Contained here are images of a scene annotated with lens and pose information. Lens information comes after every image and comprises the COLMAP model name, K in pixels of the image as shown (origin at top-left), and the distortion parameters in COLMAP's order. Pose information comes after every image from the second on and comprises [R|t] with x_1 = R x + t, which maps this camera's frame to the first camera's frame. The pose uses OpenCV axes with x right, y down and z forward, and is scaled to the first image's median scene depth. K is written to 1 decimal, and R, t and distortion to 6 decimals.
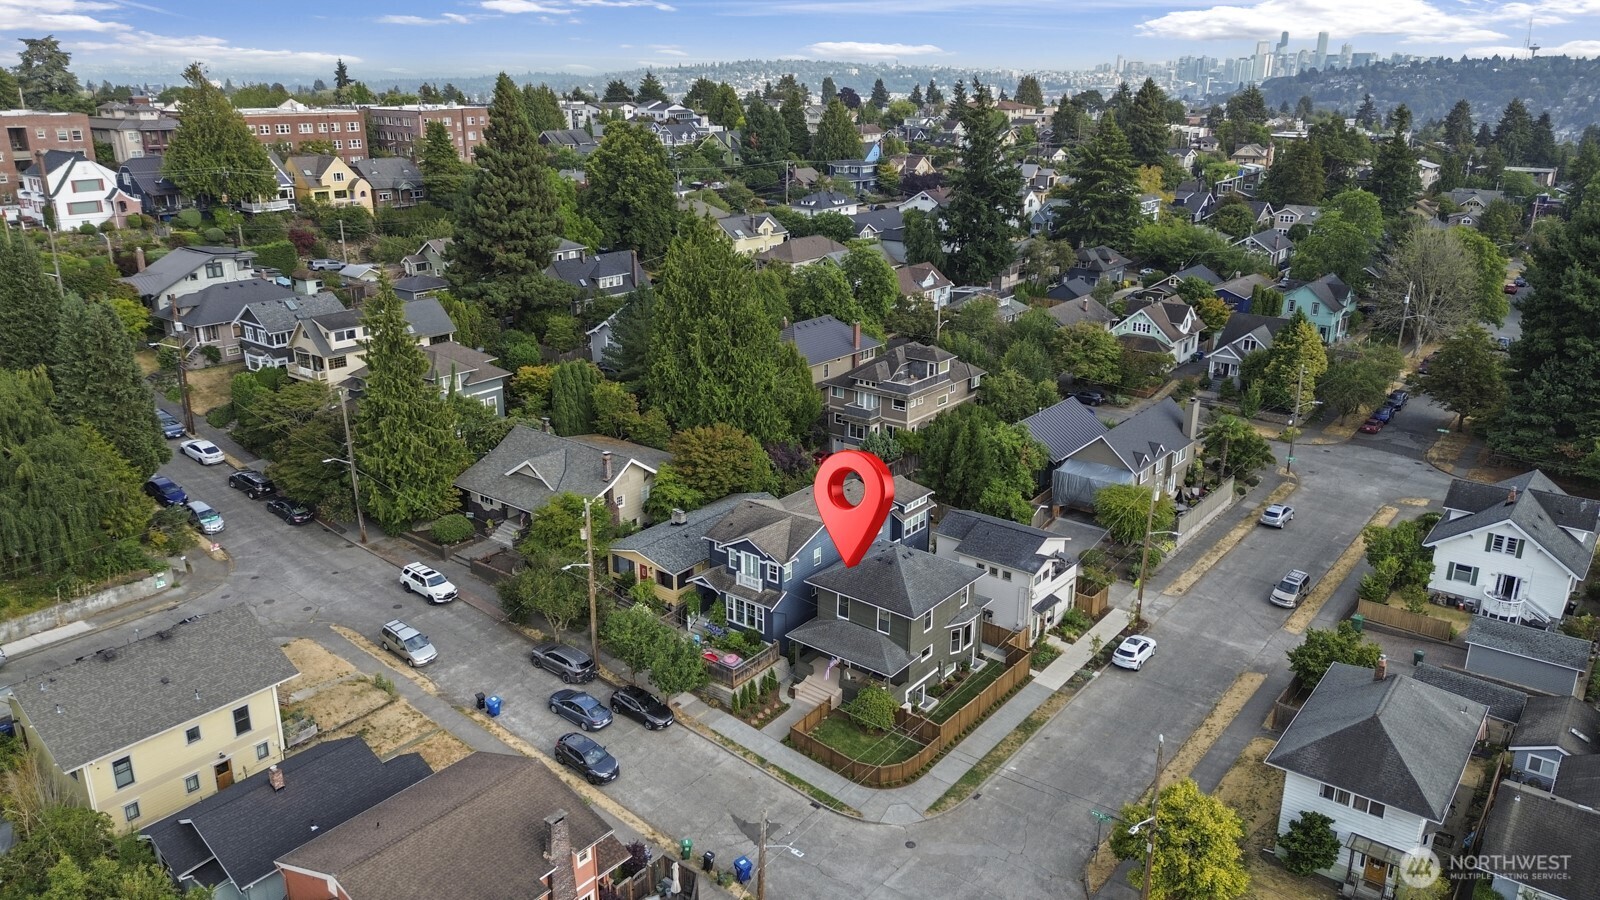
lens RADIAL K [[1121.7, 0, 800.0], [0, 1121.7, 450.0], [0, 0, 1]] dist [0.063115, -0.067257]
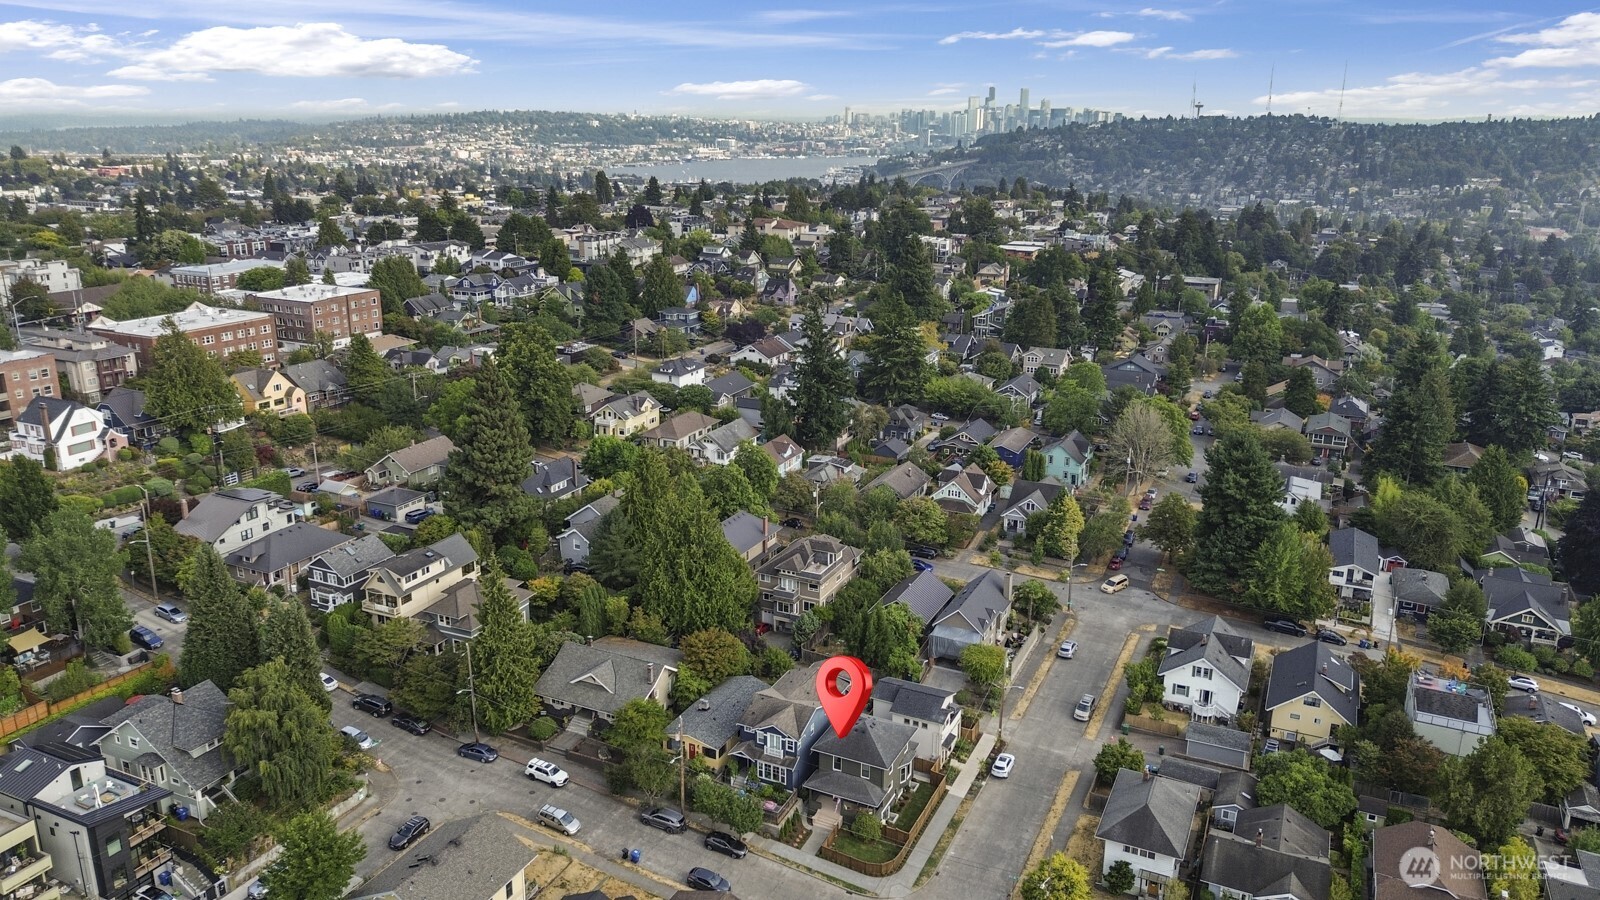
lens RADIAL K [[1121.7, 0, 800.0], [0, 1121.7, 450.0], [0, 0, 1]] dist [0.063115, -0.067257]
pose [[0.975520, -0.057778, 0.212183, -0.266656], [0.065550, 0.997405, -0.029769, -0.212082], [-0.209912, 0.042949, 0.976776, -0.470604]]
